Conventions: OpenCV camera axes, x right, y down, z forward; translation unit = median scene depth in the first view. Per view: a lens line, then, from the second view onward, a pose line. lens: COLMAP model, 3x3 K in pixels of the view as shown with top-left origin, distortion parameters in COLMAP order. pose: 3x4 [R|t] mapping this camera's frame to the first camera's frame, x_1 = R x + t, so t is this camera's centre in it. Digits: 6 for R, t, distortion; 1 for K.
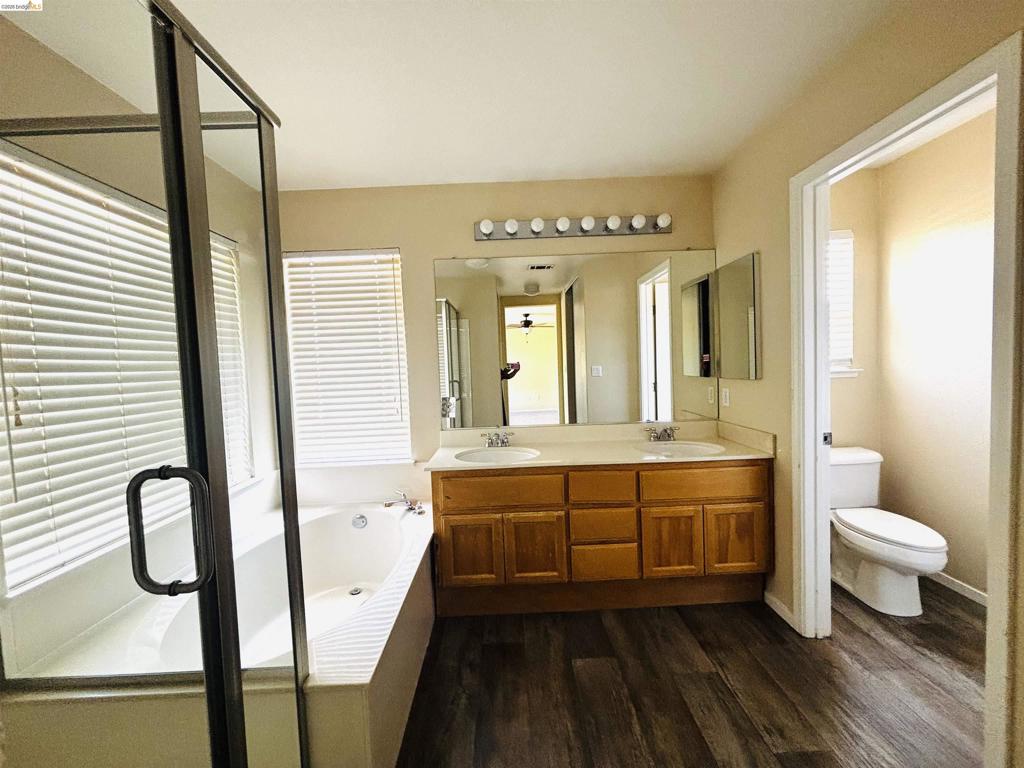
lens RADIAL K [[408.8, 0, 515.6], [0, 408.8, 386.8], [0, 0, 1]] dist [0.001302, 0.000292]
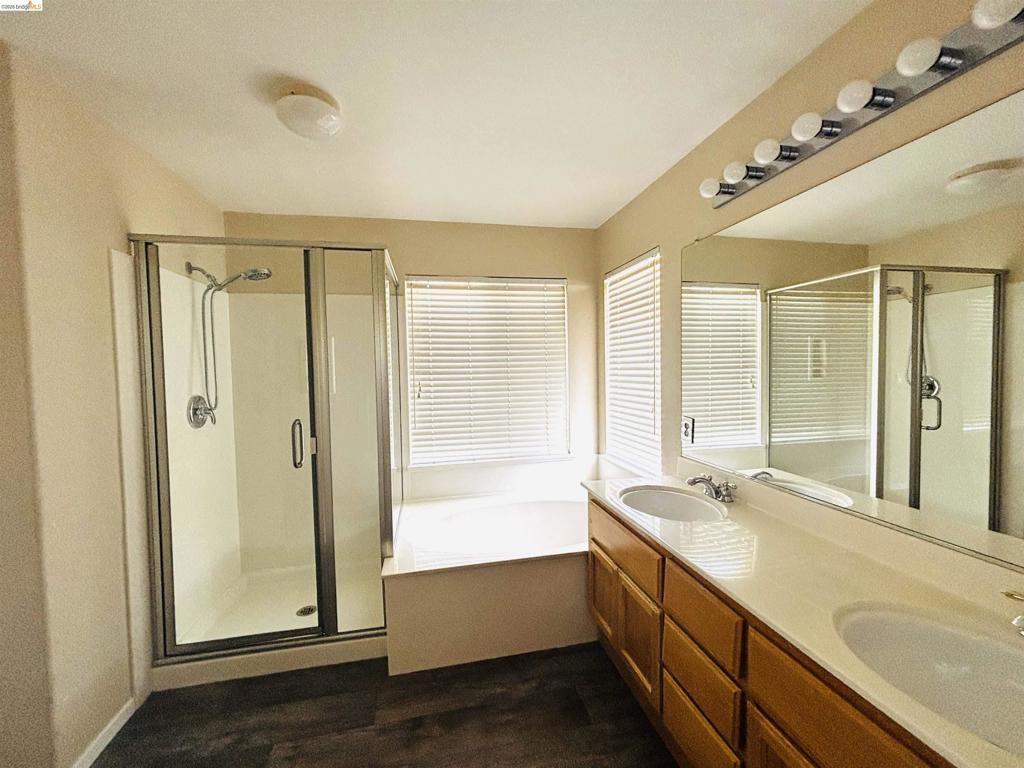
lens RADIAL K [[408.8, 0, 516.0], [0, 408.8, 380.9], [0, 0, 1]] dist [0.001302, 0.000292]
pose [[0.203462, 0.070717, -0.976526, 0.690446], [-0.043688, 0.997051, 0.063100, -0.101291], [0.978108, 0.029824, 0.205951, 0.613380]]
